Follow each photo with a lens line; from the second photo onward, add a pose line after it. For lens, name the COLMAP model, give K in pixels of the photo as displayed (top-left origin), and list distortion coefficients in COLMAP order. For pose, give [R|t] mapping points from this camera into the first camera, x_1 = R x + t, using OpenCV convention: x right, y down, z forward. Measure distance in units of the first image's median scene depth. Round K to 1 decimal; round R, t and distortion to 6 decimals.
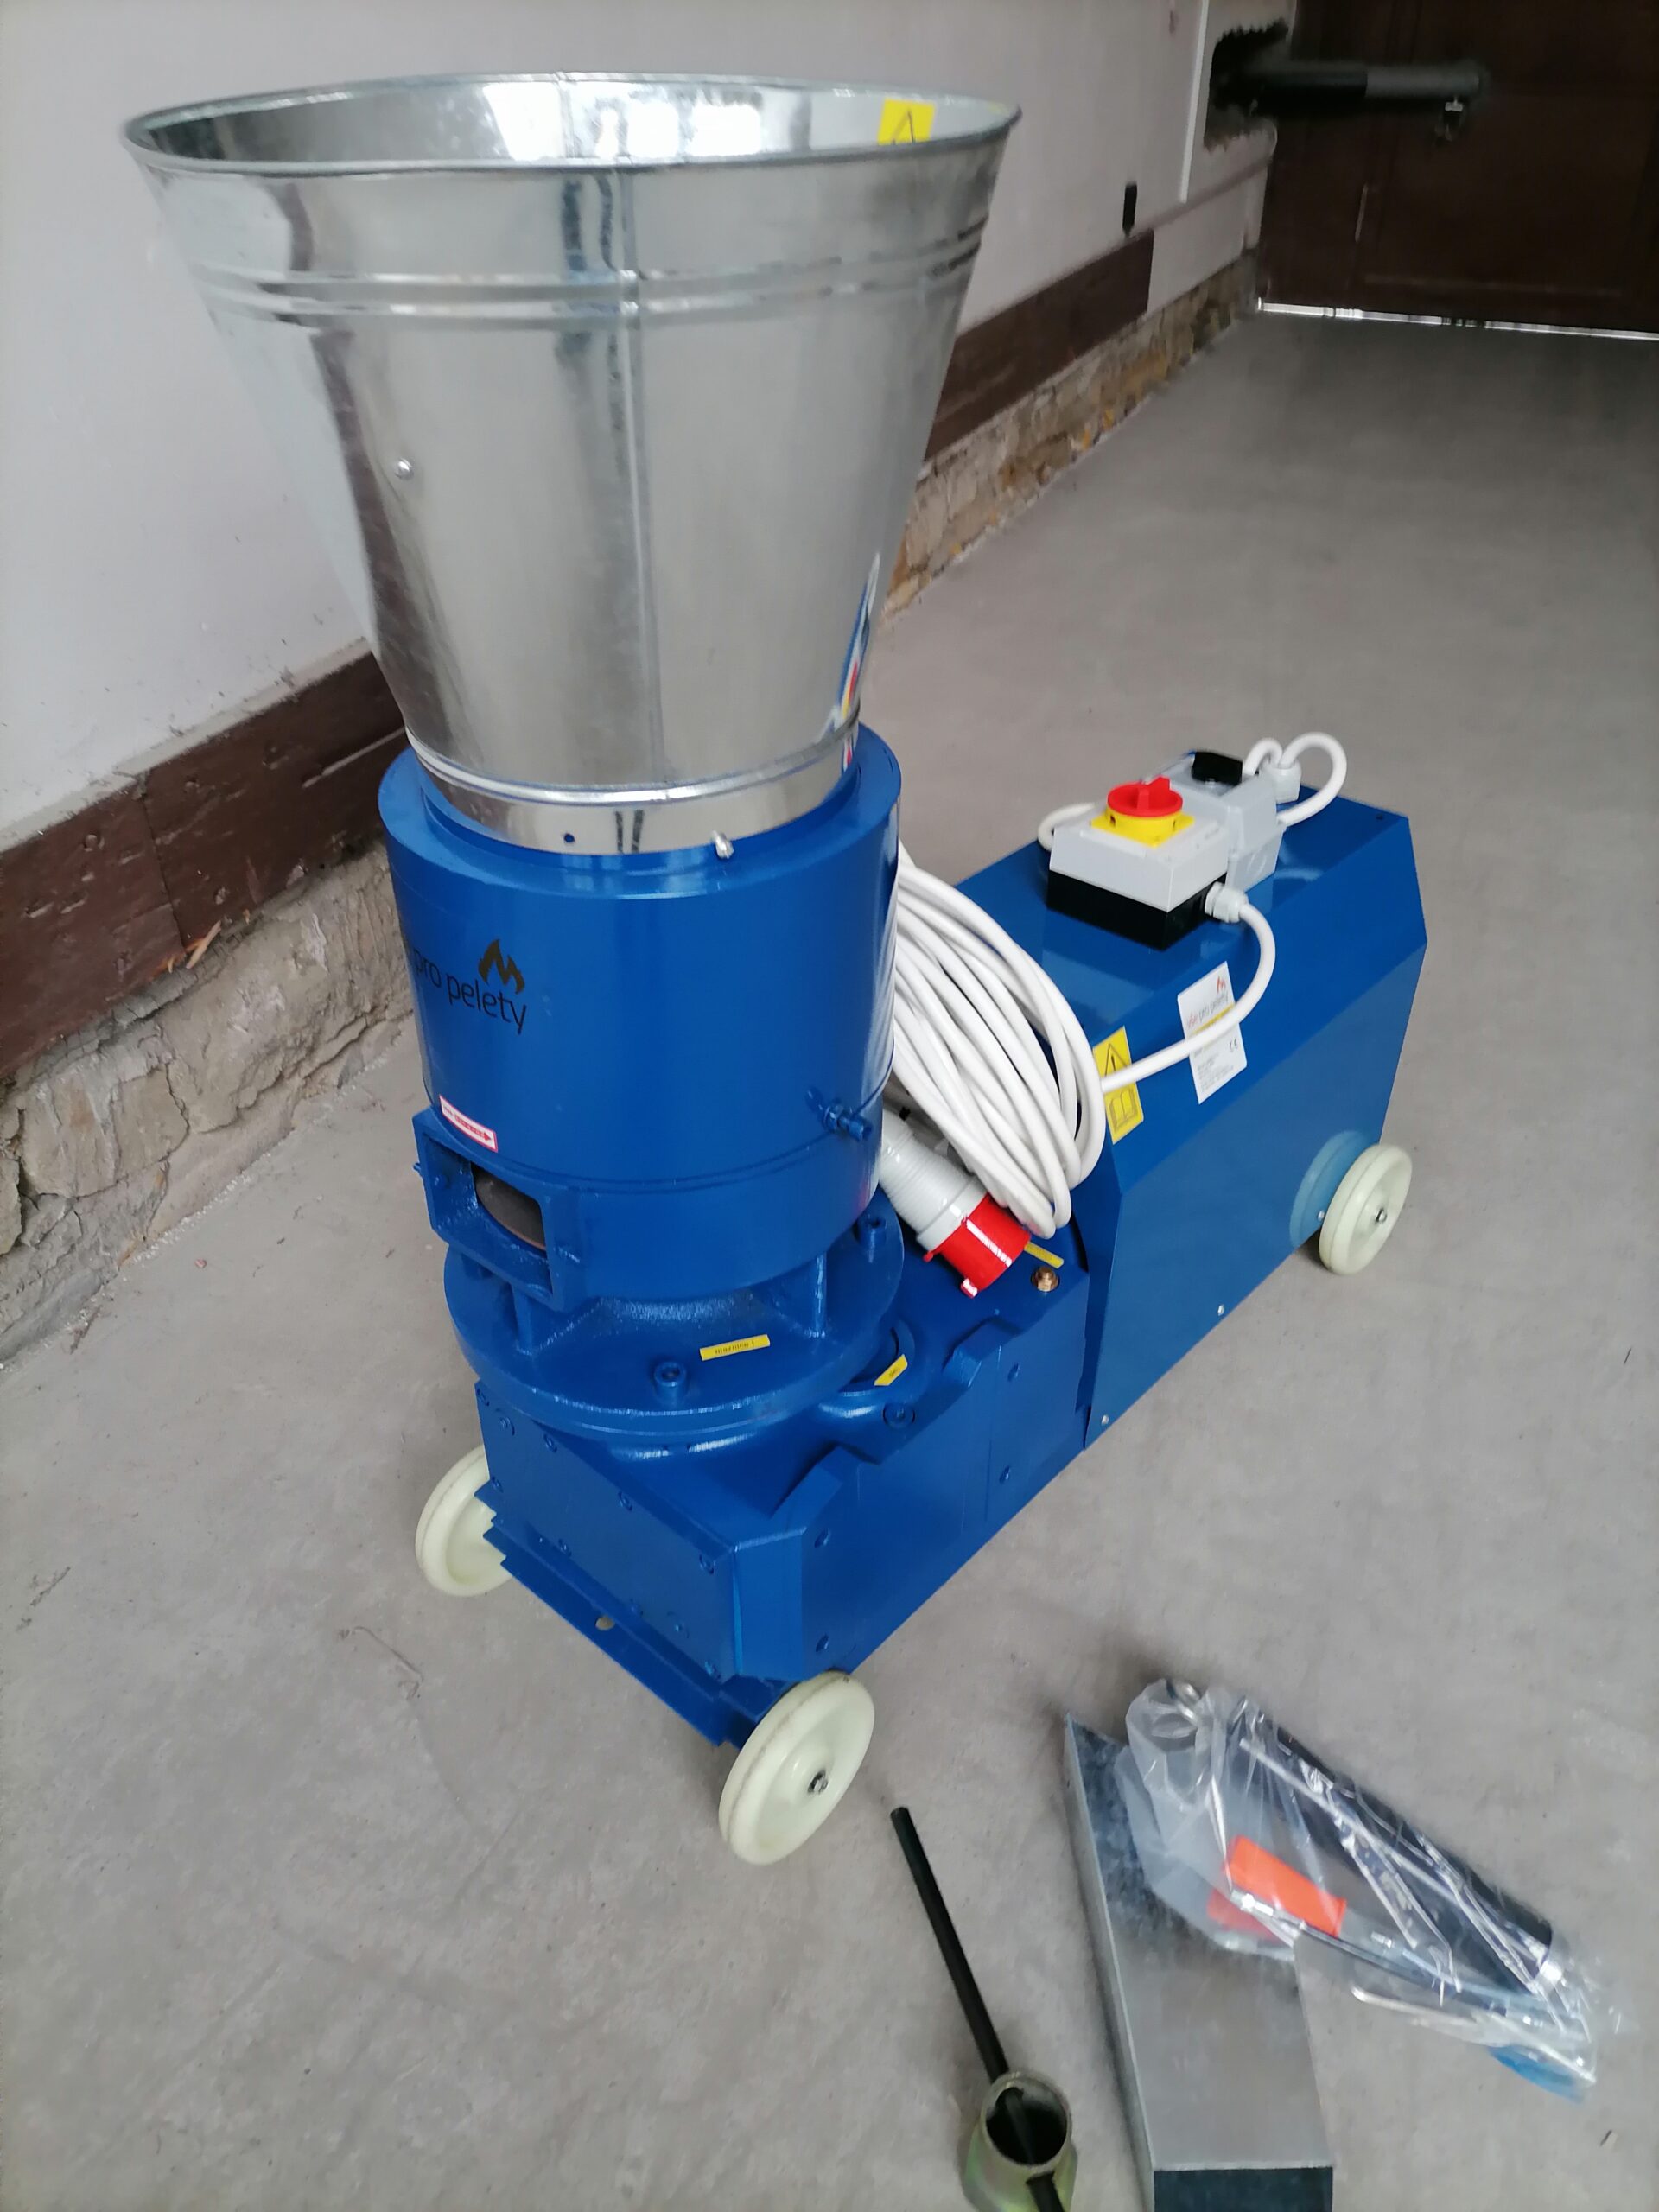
lens RADIAL K [[1648.6, 0, 831.5], [0, 1648.6, 1123.4], [0, 0, 1]] dist [0.060461, -0.055943]
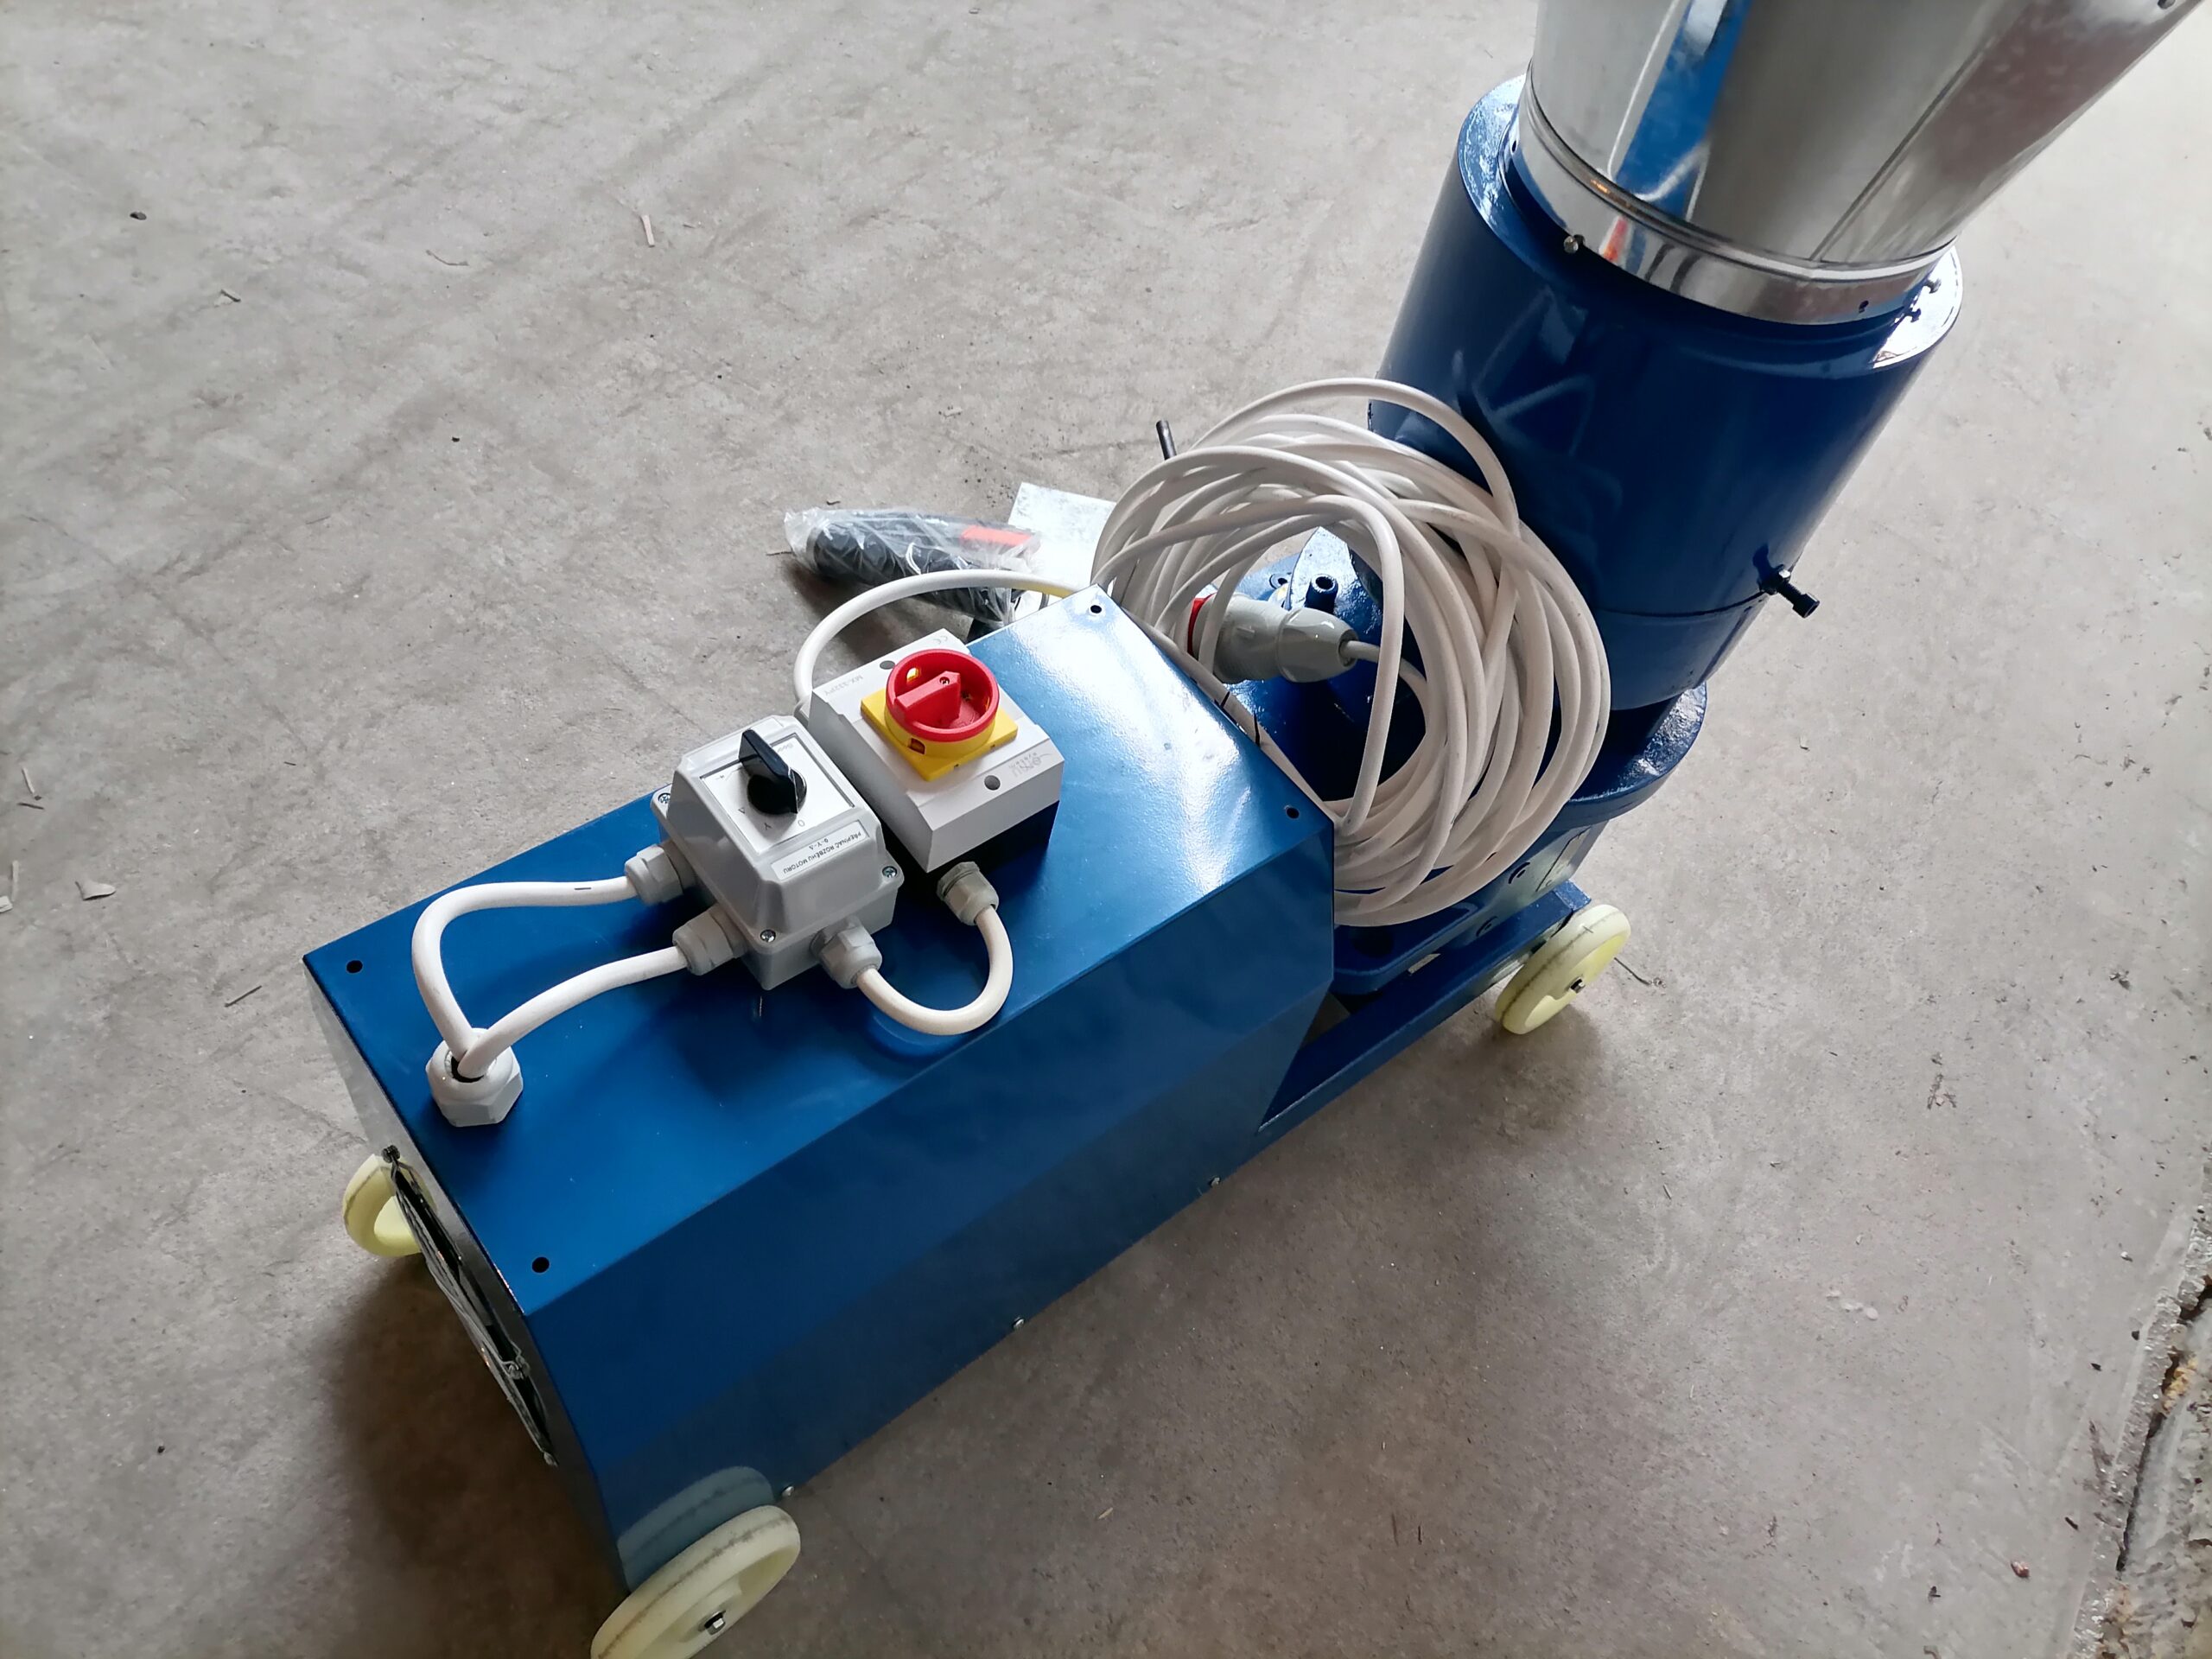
lens RADIAL K [[1648.6, 0, 1106.0], [0, 1648.6, 829.5], [0, 0, 1]] dist [0.060461, -0.055943]
pose [[-0.973378, -0.227484, -0.028049, 0.135087], [-0.033964, 0.022131, 0.999178, -0.841784], [-0.226676, 0.973530, -0.029268, 1.040935]]
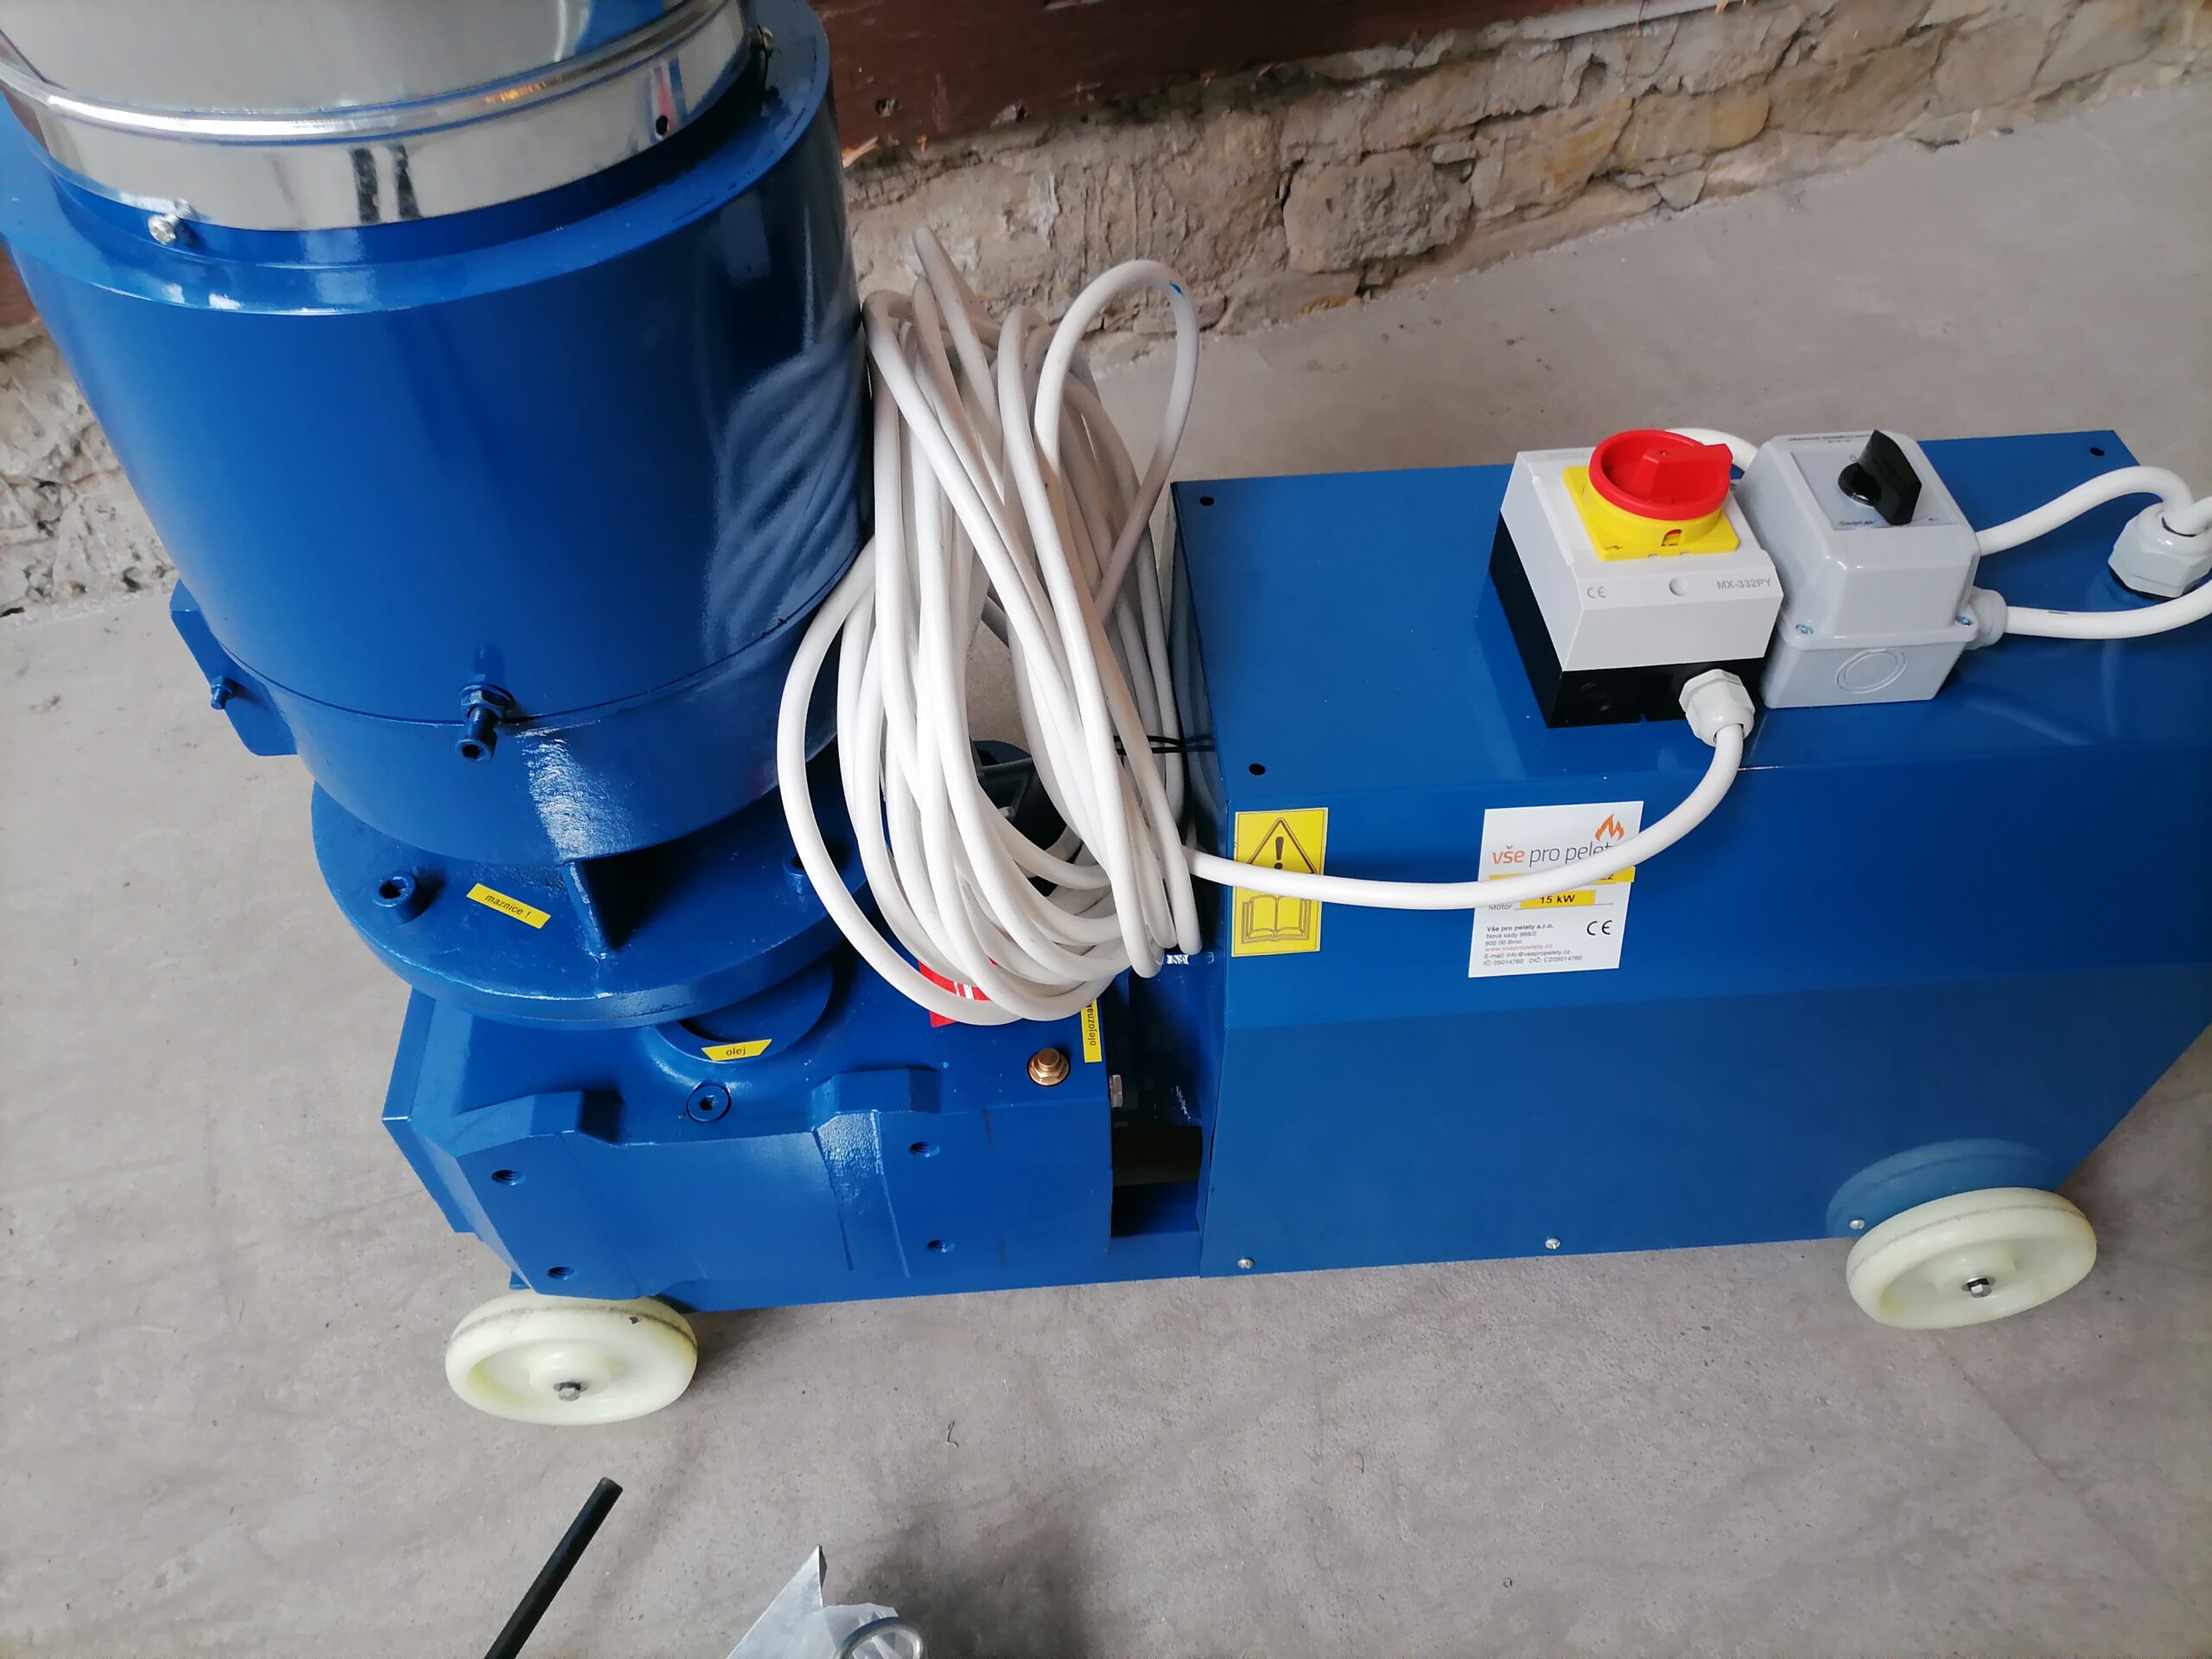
lens RADIAL K [[1661.3, 0, 1102.3], [0, 1661.3, 829.1], [0, 0, 1]] dist [0.029310, -0.001799]
pose [[0.722843, 0.528545, -0.445127, 0.360903], [-0.406093, 0.846115, 0.345223, -0.208801], [0.559094, -0.068779, 0.826246, 0.423008]]
